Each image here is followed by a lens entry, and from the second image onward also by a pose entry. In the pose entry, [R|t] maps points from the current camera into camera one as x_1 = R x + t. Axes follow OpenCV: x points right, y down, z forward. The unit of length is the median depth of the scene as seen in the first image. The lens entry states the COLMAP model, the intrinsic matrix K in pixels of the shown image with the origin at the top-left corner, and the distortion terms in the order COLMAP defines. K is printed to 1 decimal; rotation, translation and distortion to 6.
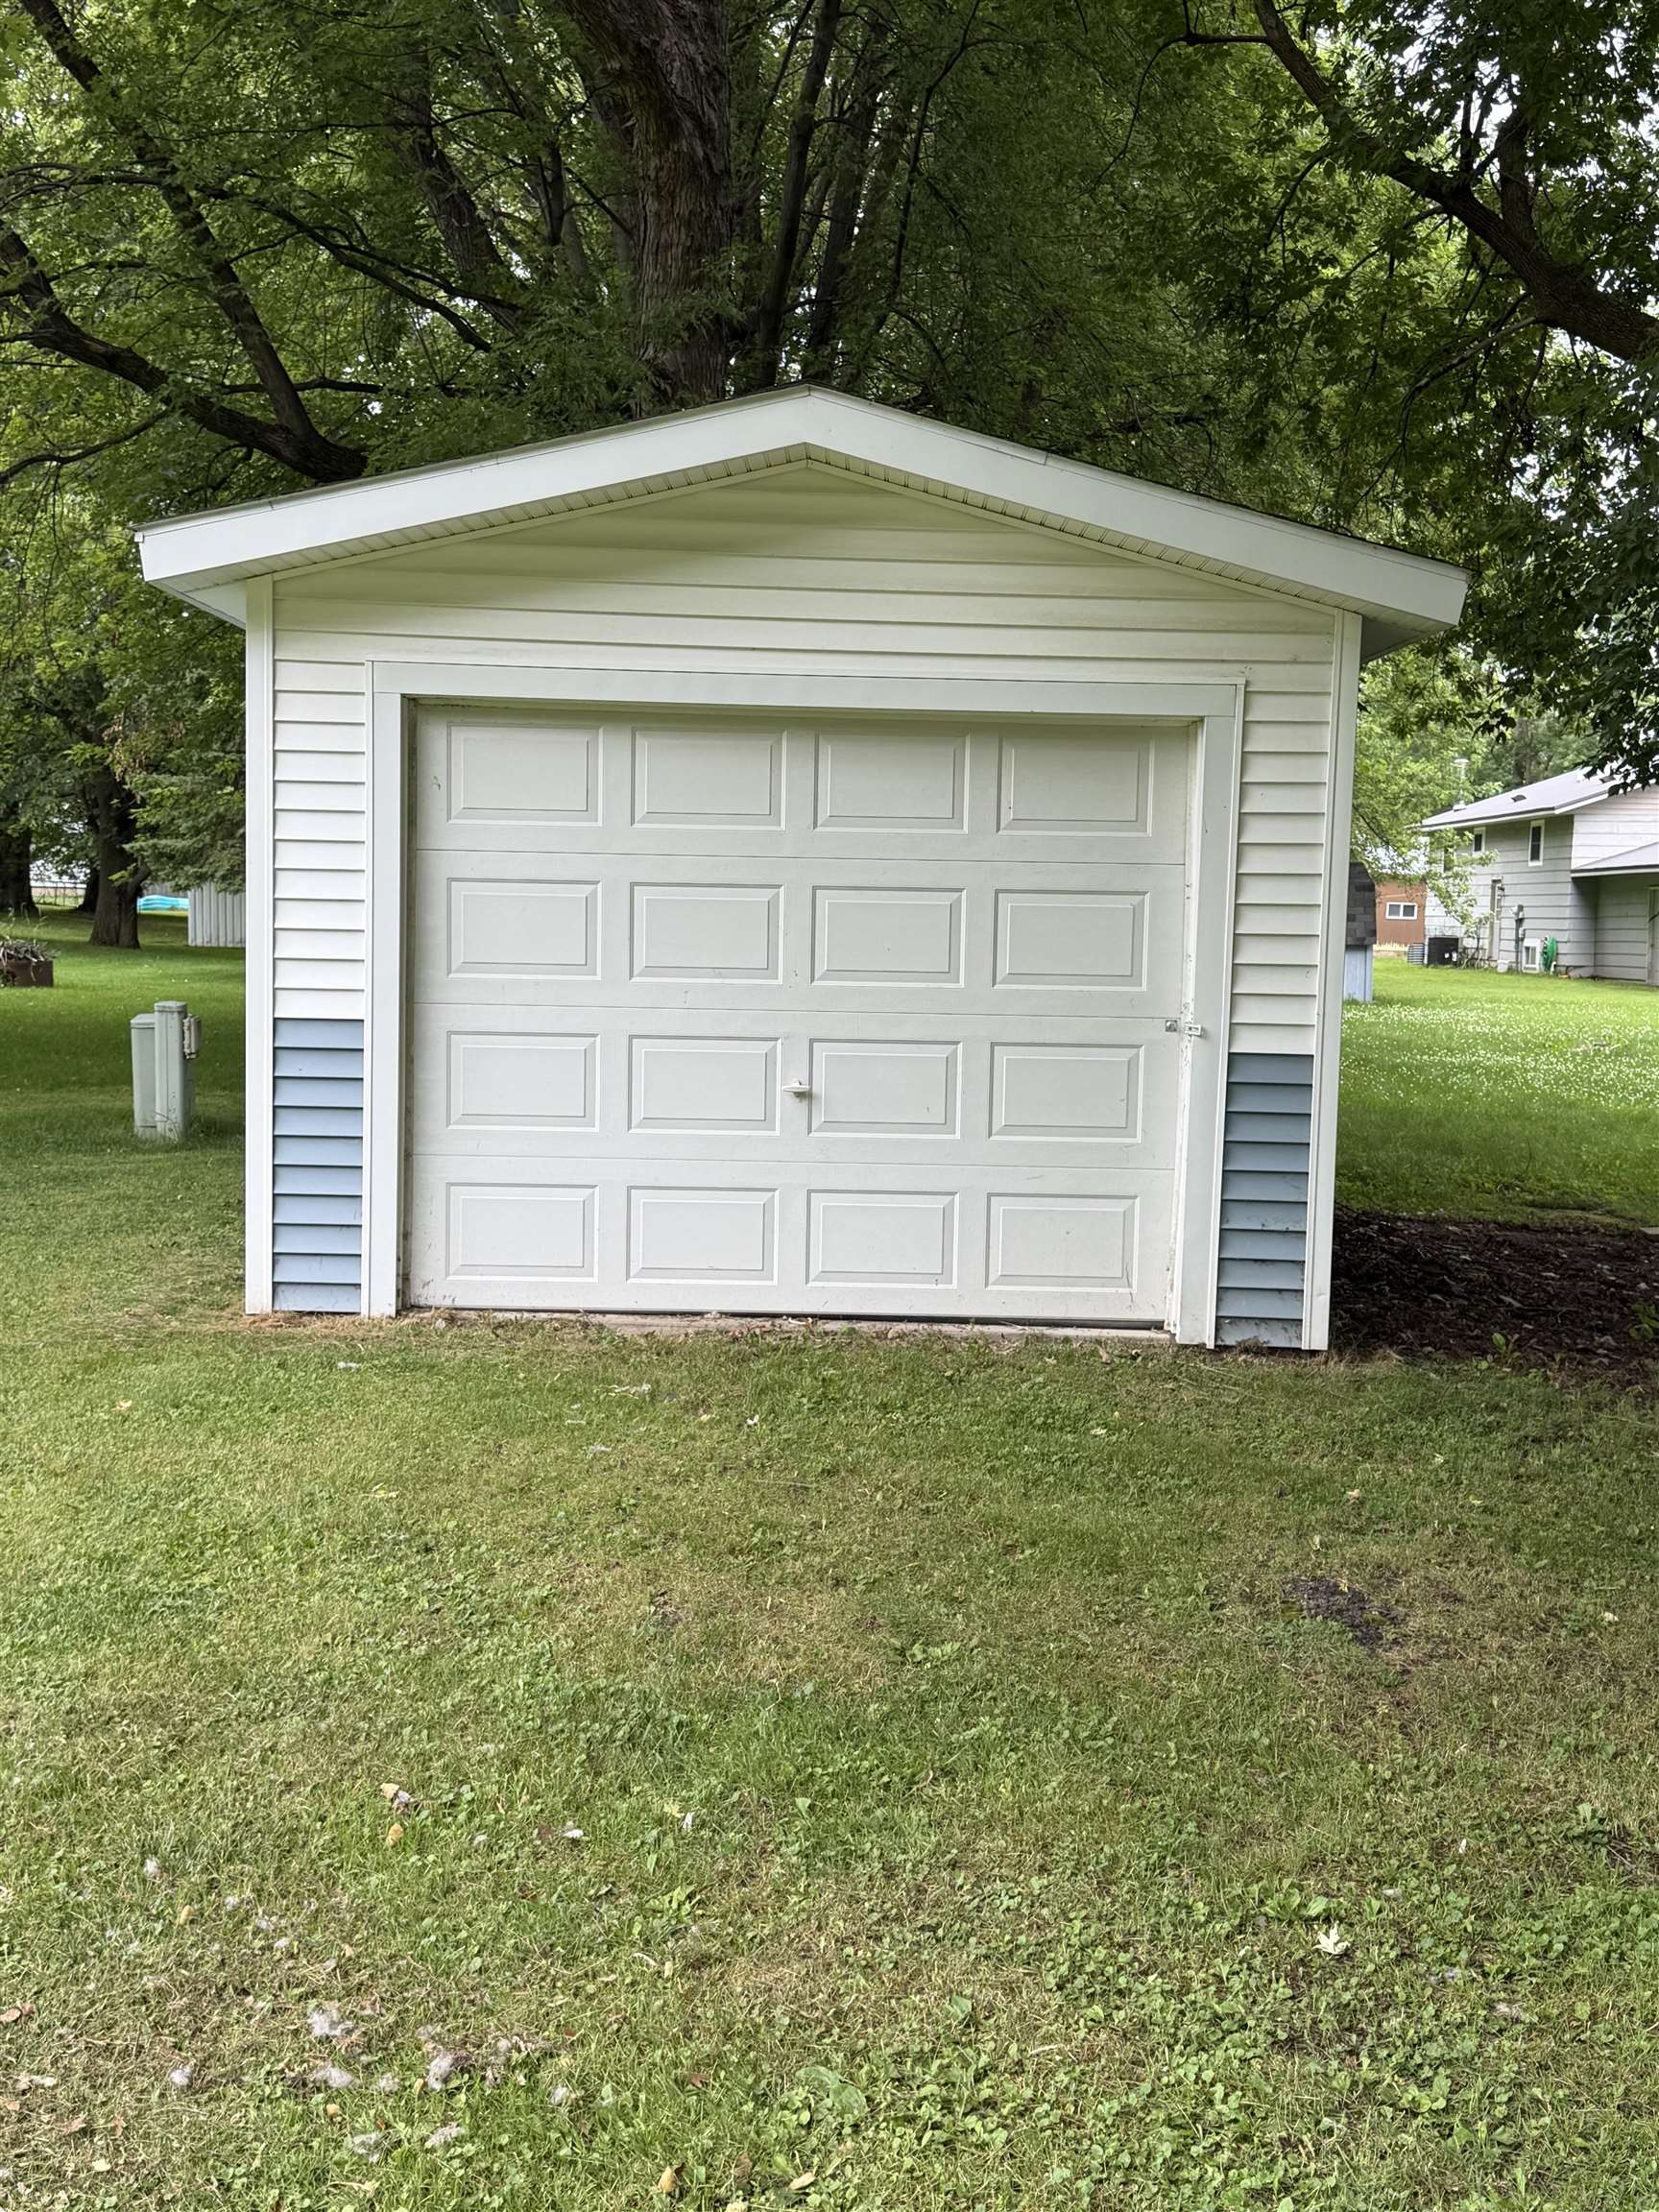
lens RADIAL K [[2515.0, 0, 827.4], [0, 2515.0, 1107.7], [0, 0, 1]] dist [0.000838, 0.000000]
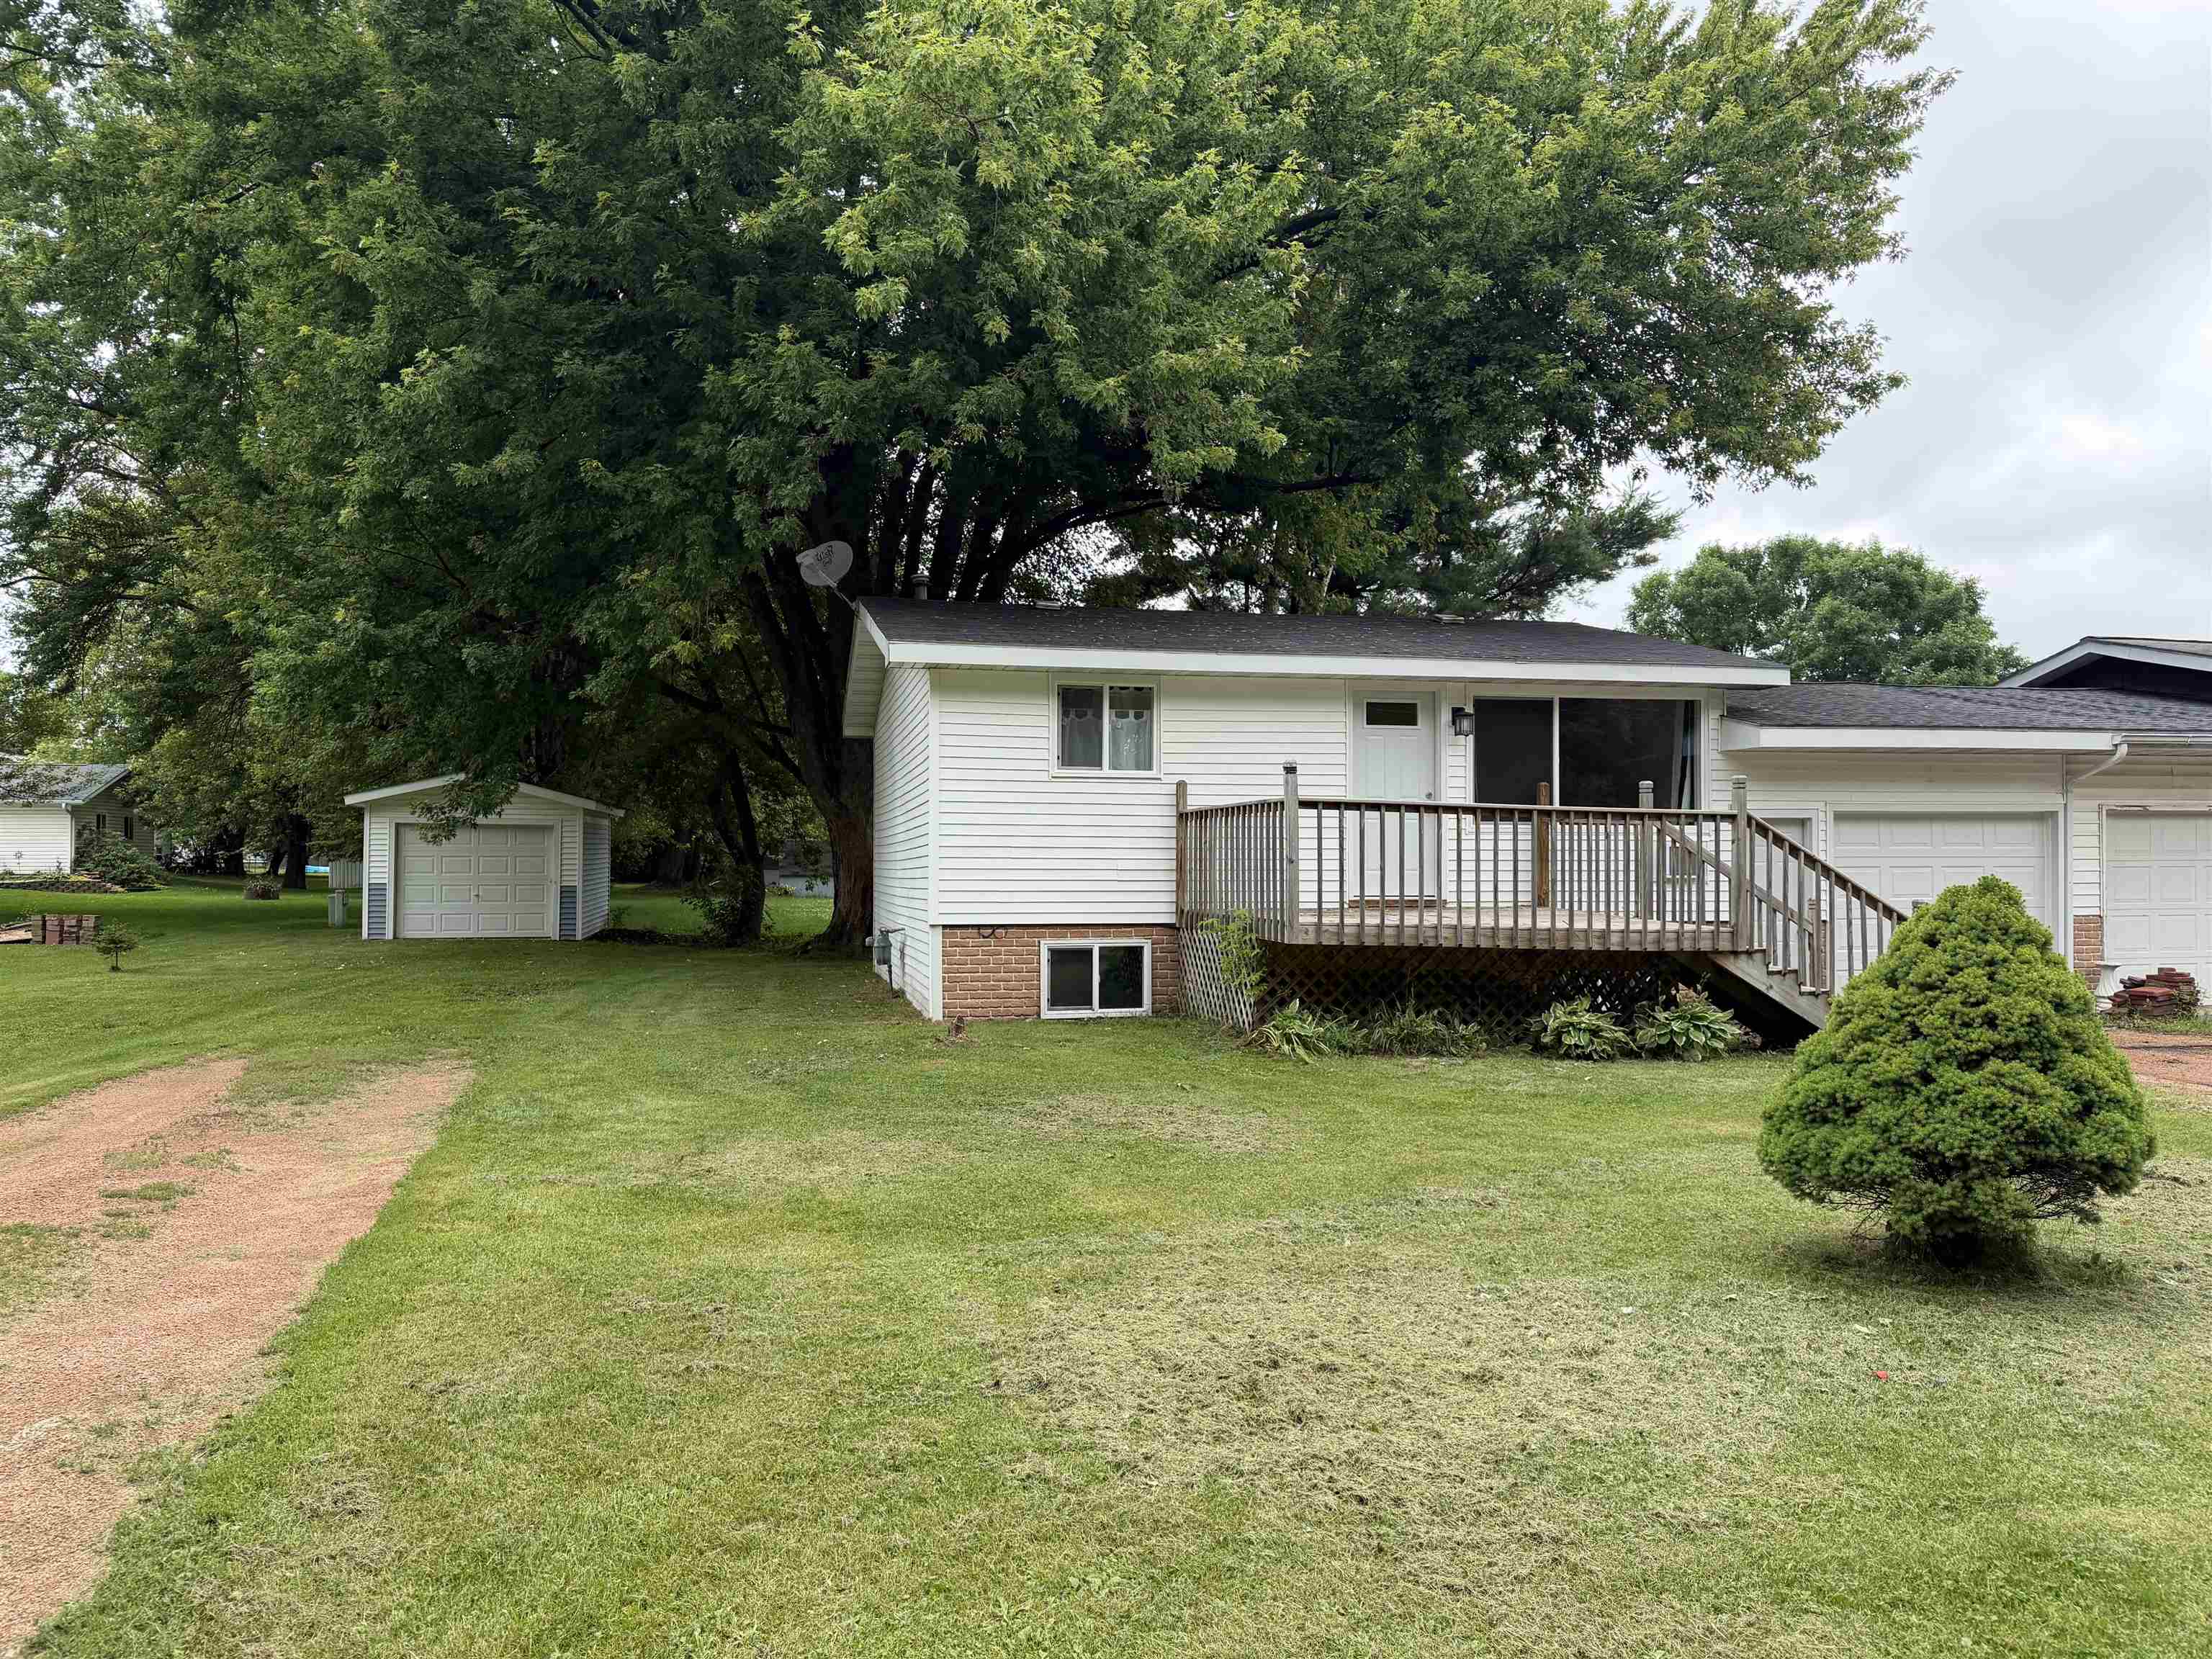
lens RADIAL K [[1529.1, 0, 1112.1], [0, 1529.1, 832.1], [0, 0, 1]] dist [0.009845, 0.001181]
pose [[0.972498, -0.012269, 0.232589, 0.550368], [0.036012, 0.994524, -0.098111, 0.228165], [-0.230112, 0.103789, 0.967614, -2.481953]]
